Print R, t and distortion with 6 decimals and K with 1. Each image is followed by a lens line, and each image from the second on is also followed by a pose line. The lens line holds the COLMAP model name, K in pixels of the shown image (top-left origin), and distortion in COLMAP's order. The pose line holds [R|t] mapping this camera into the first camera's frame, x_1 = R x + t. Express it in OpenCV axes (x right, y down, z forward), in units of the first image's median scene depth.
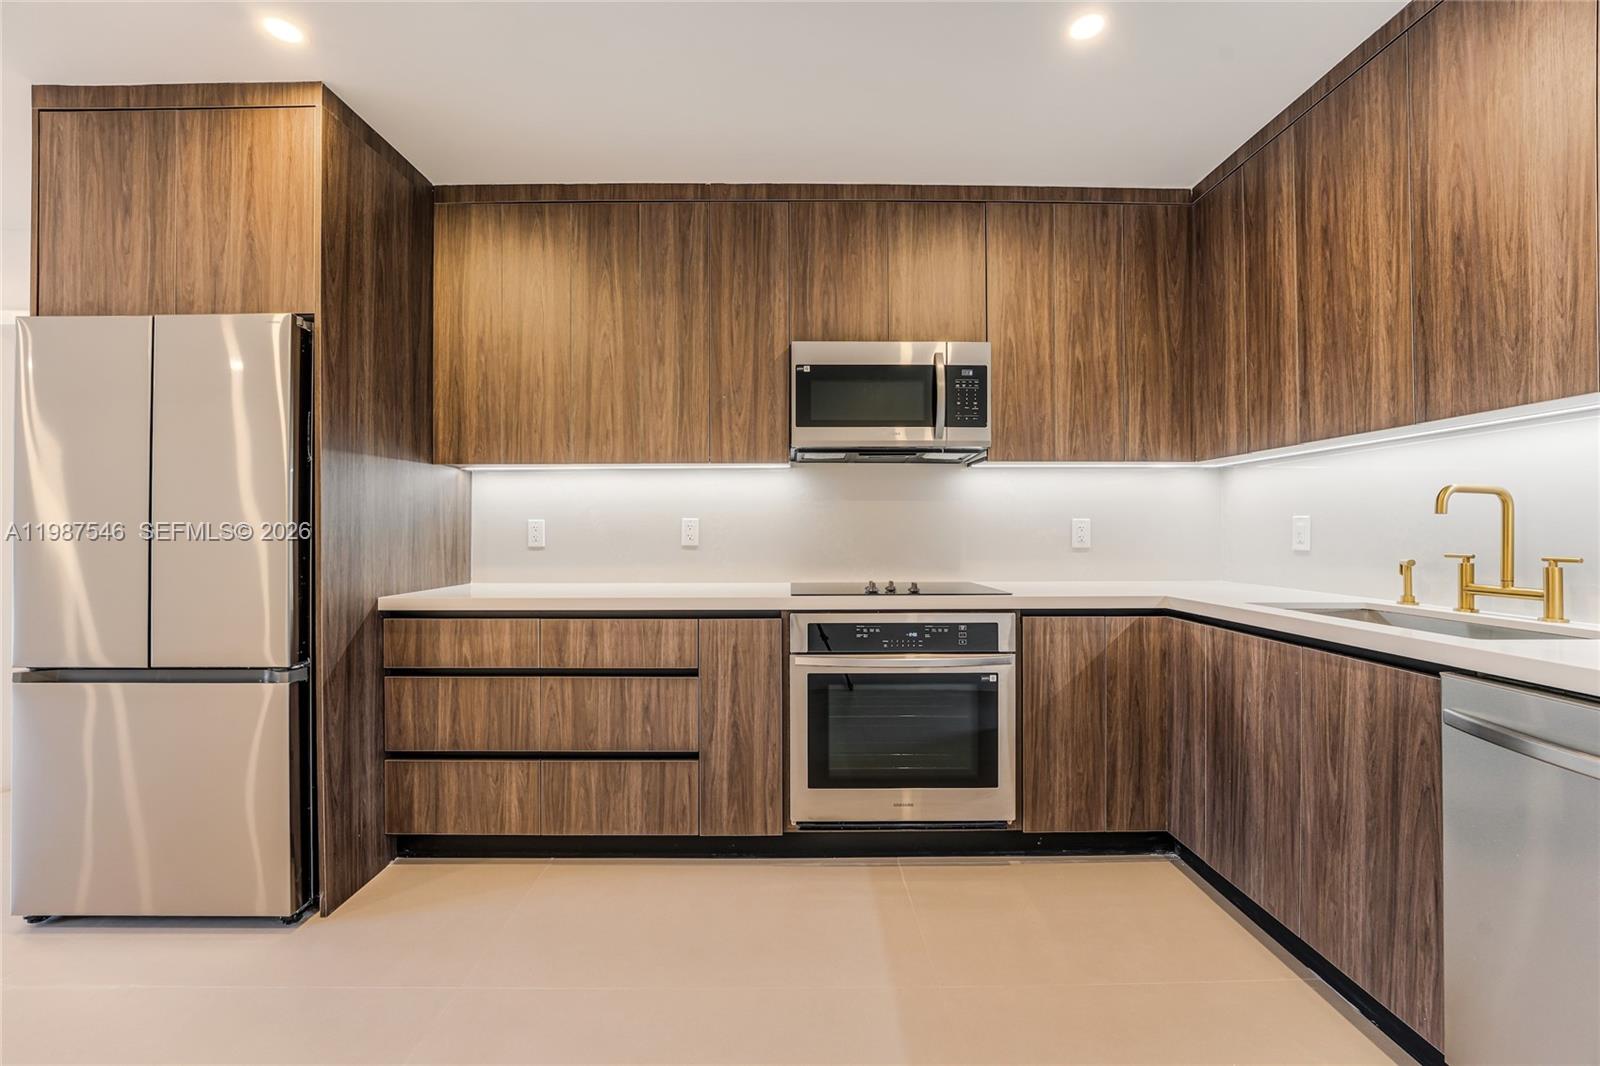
lens RADIAL K [[636.1, 0, 788.4], [0, 636.1, 526.8], [0, 0, 1]] dist [-0.023371, 0.001470]
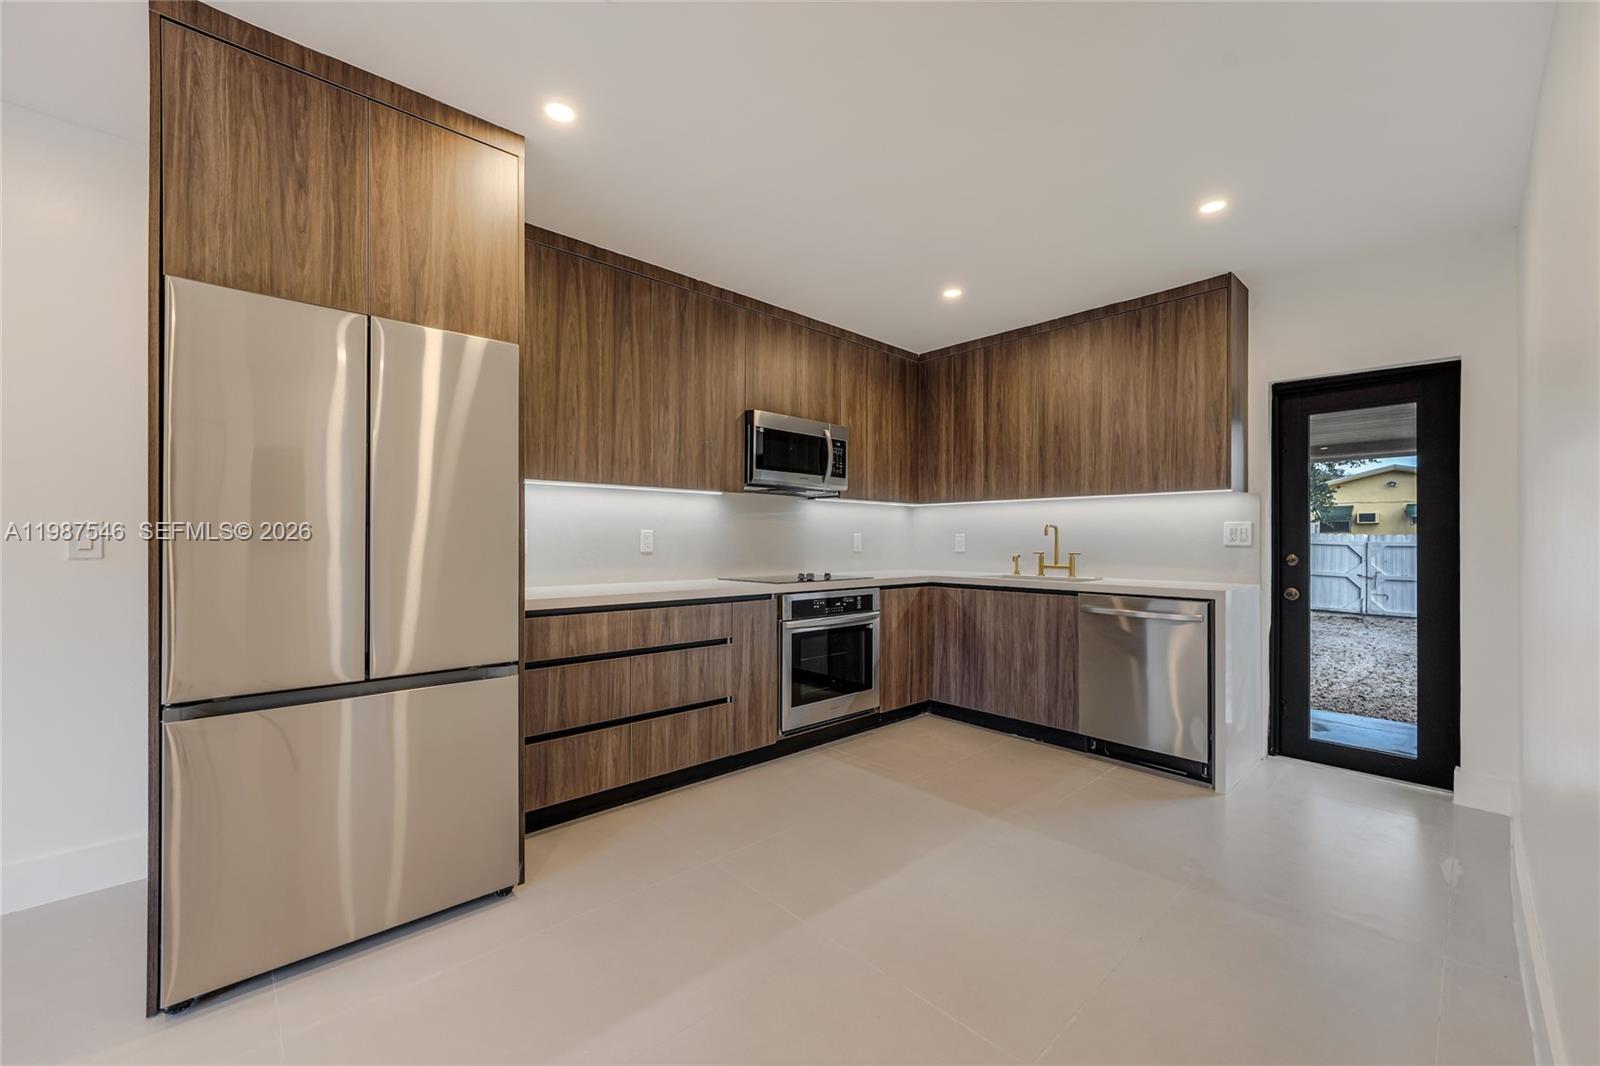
lens RADIAL K [[636.1, 0, 777.9], [0, 636.1, 536.0], [0, 0, 1]] dist [-0.023371, 0.001470]
pose [[0.750177, 0.009667, 0.661166, -1.016528], [-0.010196, 0.999943, -0.003051, -0.000393], [-0.661158, -0.004453, 0.750233, -0.134644]]
